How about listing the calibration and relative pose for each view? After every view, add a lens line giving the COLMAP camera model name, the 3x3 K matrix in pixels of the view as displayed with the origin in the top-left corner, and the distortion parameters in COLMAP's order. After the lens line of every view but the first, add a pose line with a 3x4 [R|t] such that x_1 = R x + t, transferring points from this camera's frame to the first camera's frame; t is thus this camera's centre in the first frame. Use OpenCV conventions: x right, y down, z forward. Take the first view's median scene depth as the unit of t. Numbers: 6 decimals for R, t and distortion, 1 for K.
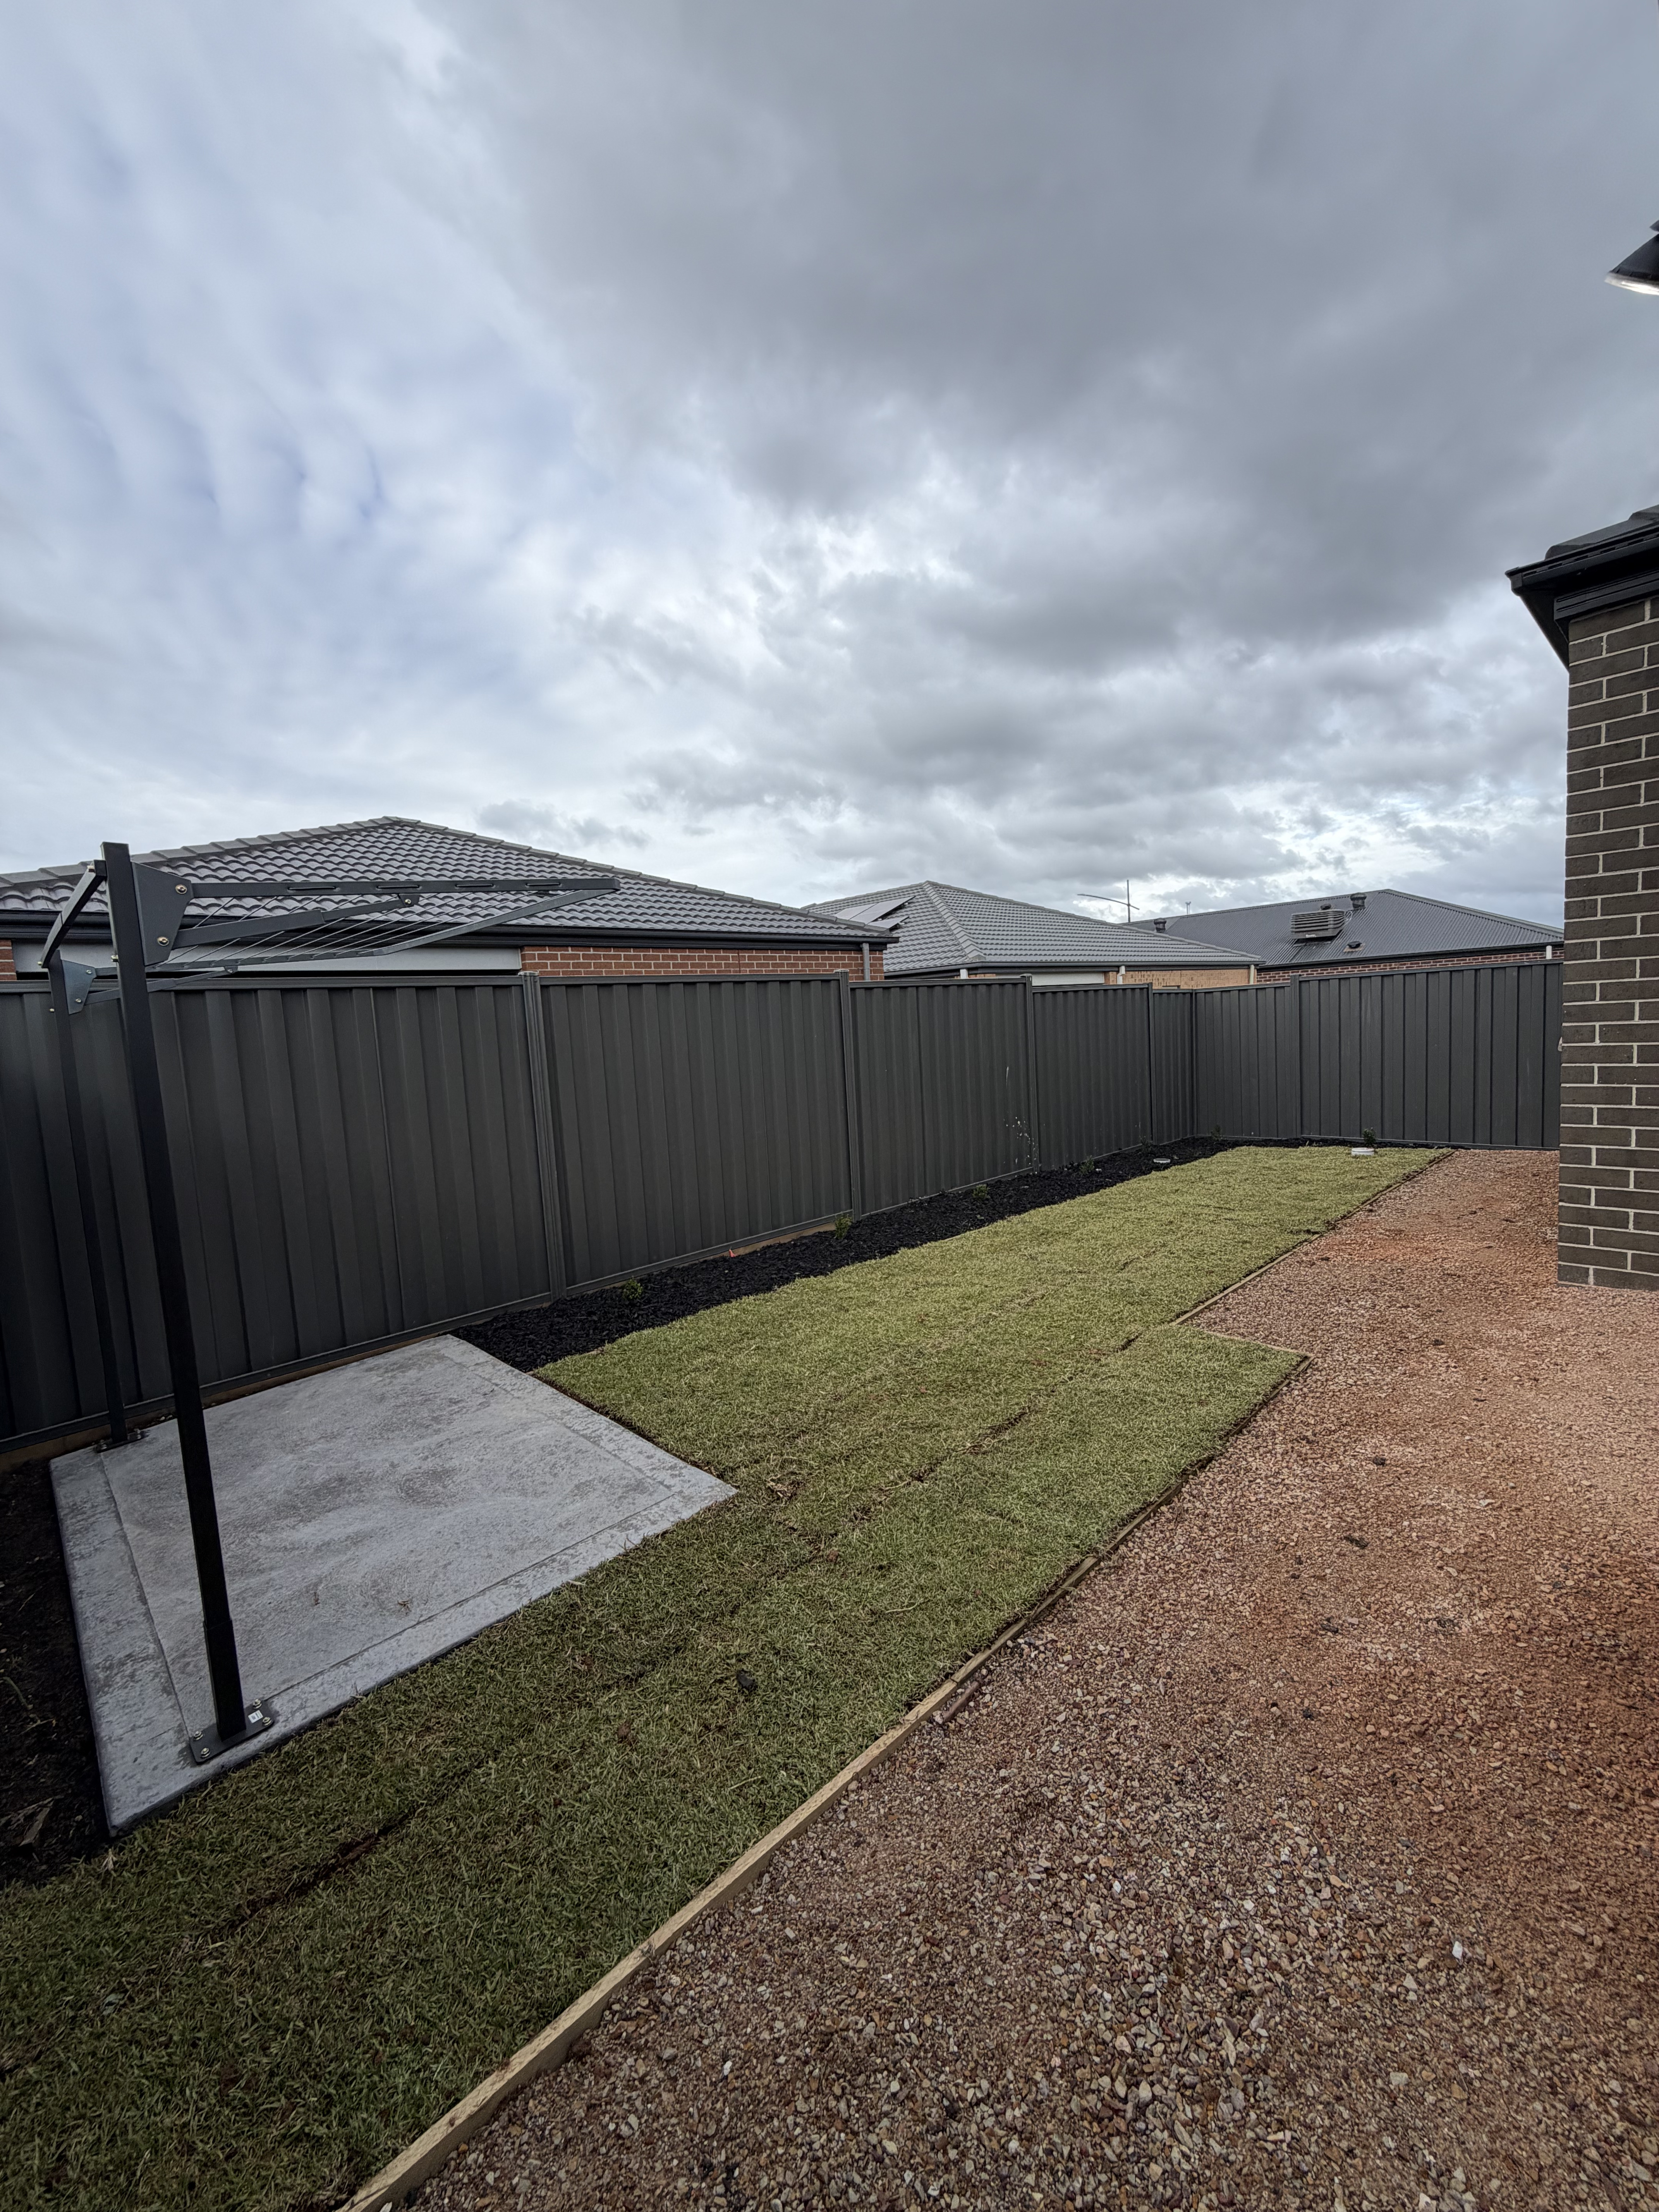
lens RADIAL K [[880.3, 0, 826.9], [0, 880.3, 1104.8], [0, 0, 1]] dist [0.003033, 0.000631]
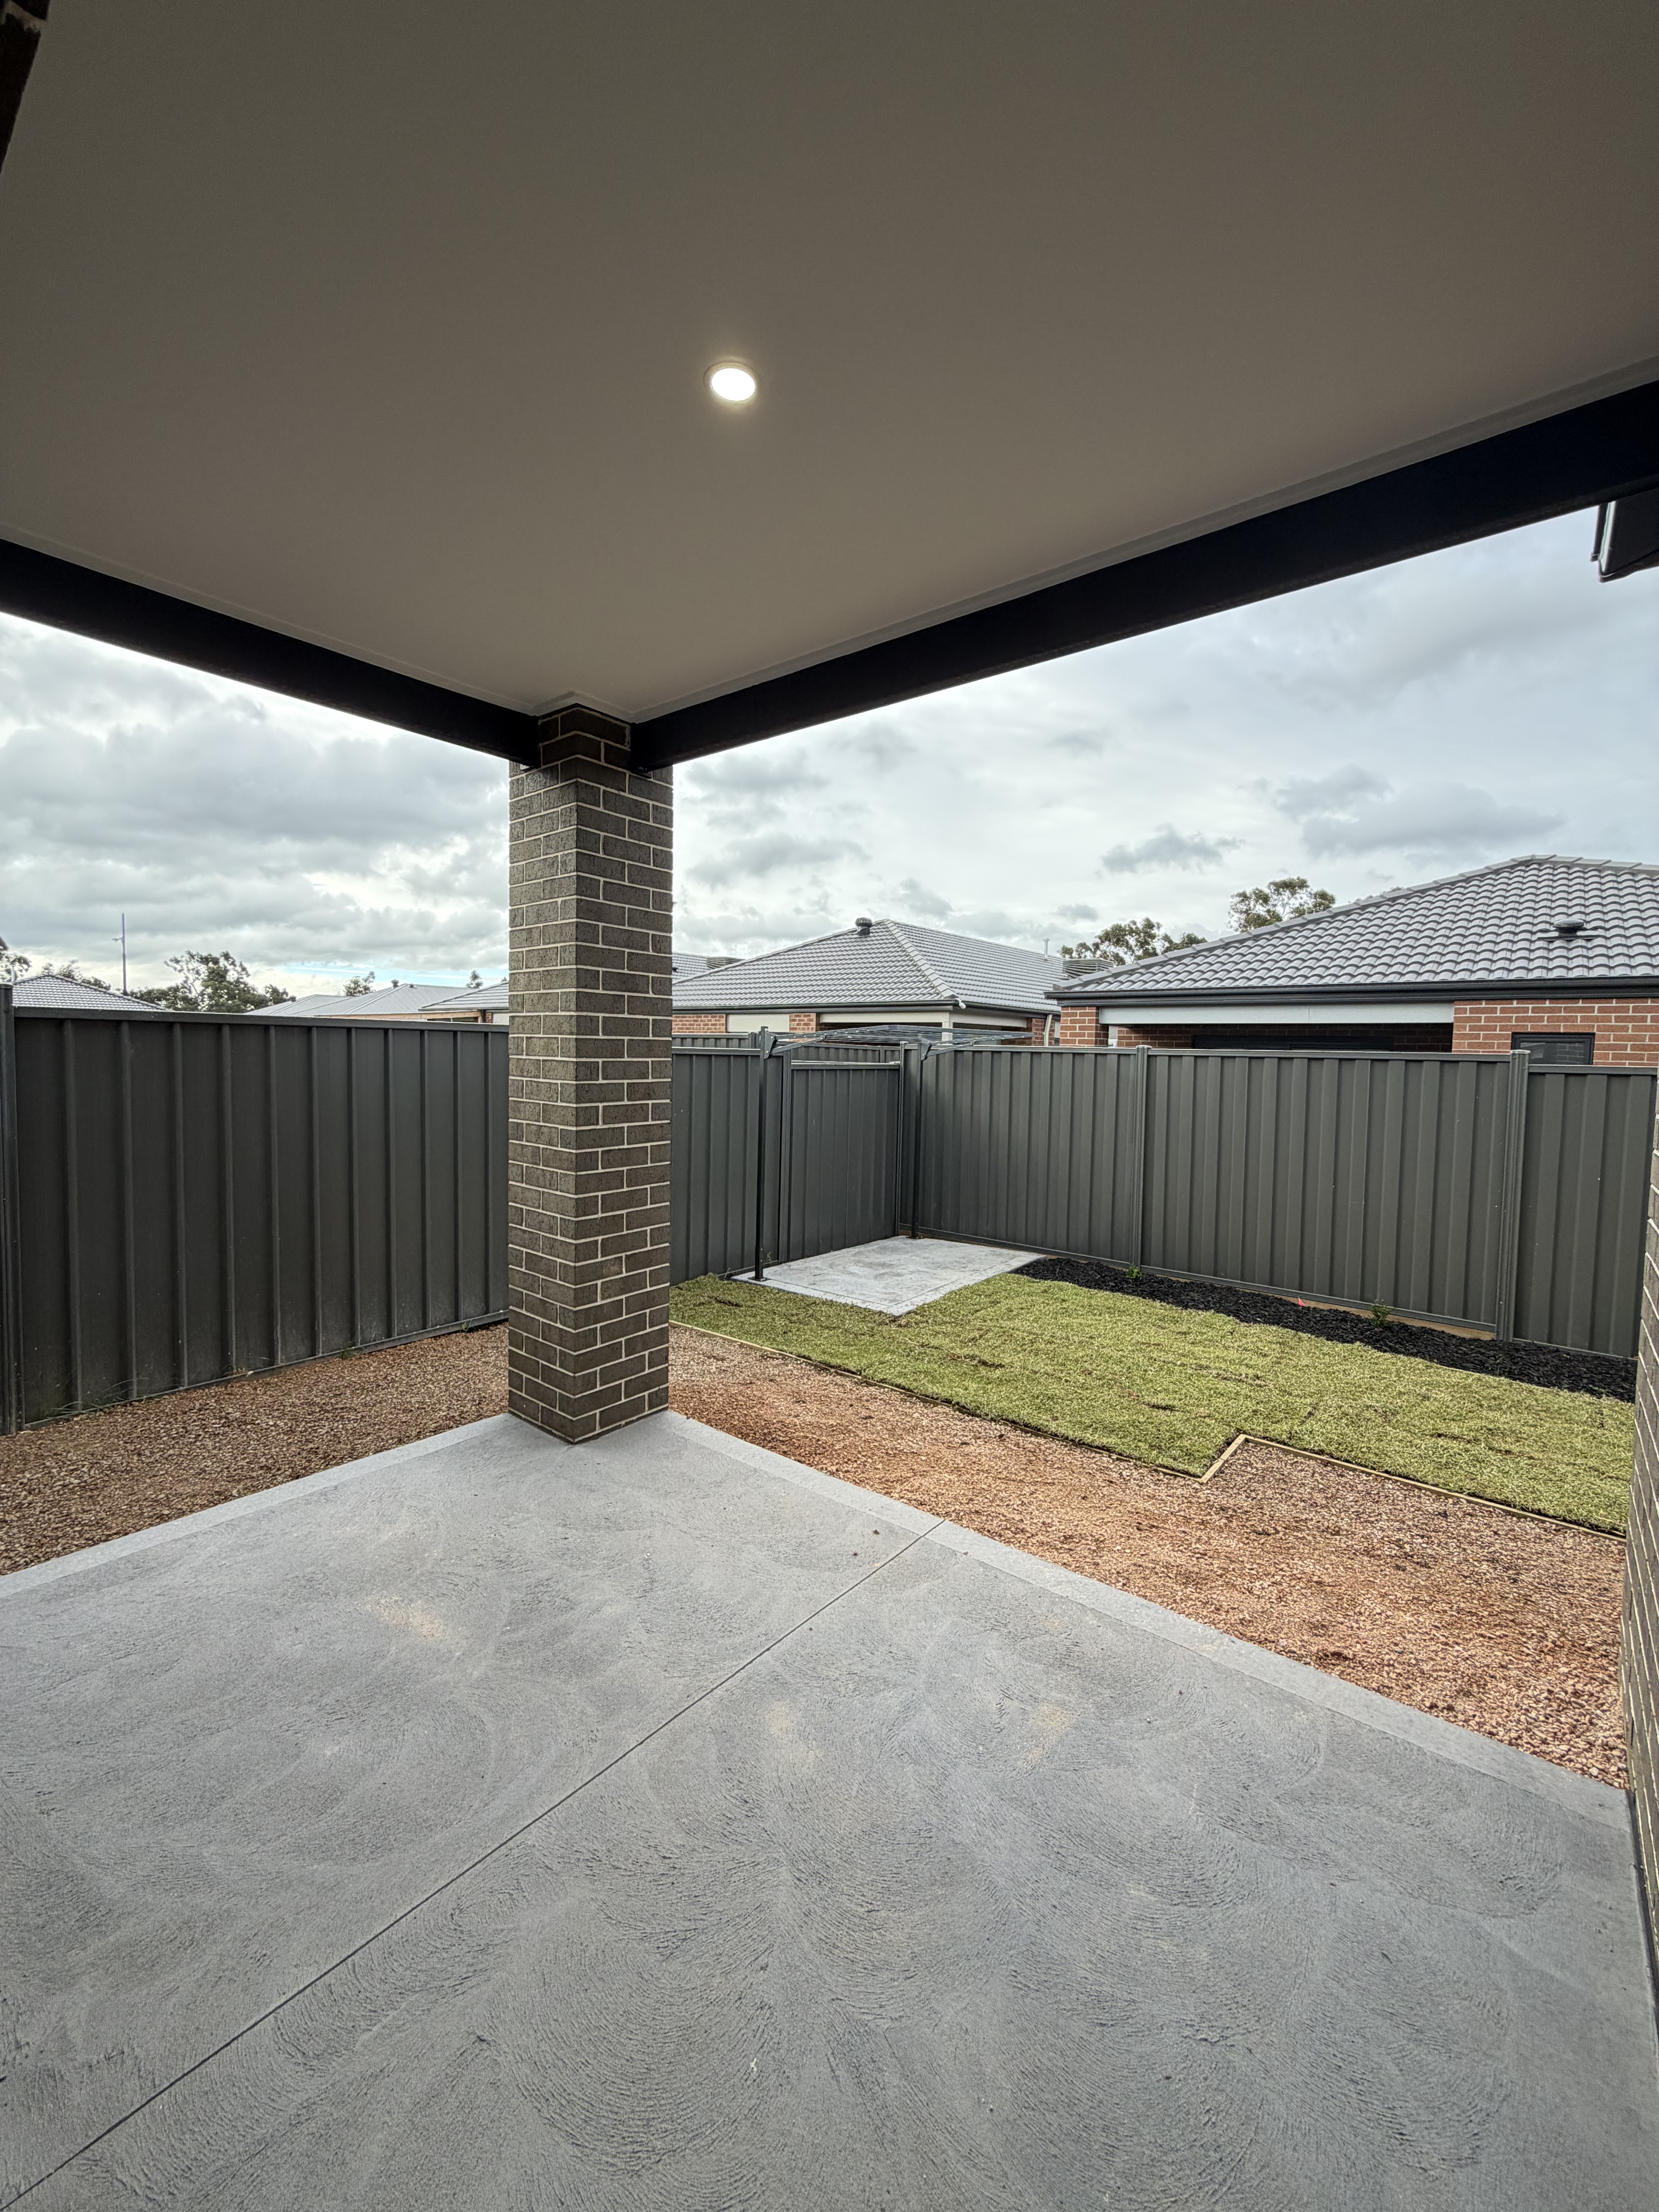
lens RADIAL K [[880.3, 0, 825.1], [0, 880.3, 1097.2], [0, 0, 1]] dist [0.003033, 0.000631]
pose [[0.119504, 0.112430, -0.986447, 1.476427], [-0.123920, 0.987487, 0.097536, -0.198501], [0.985070, 0.110585, 0.131941, 0.398128]]
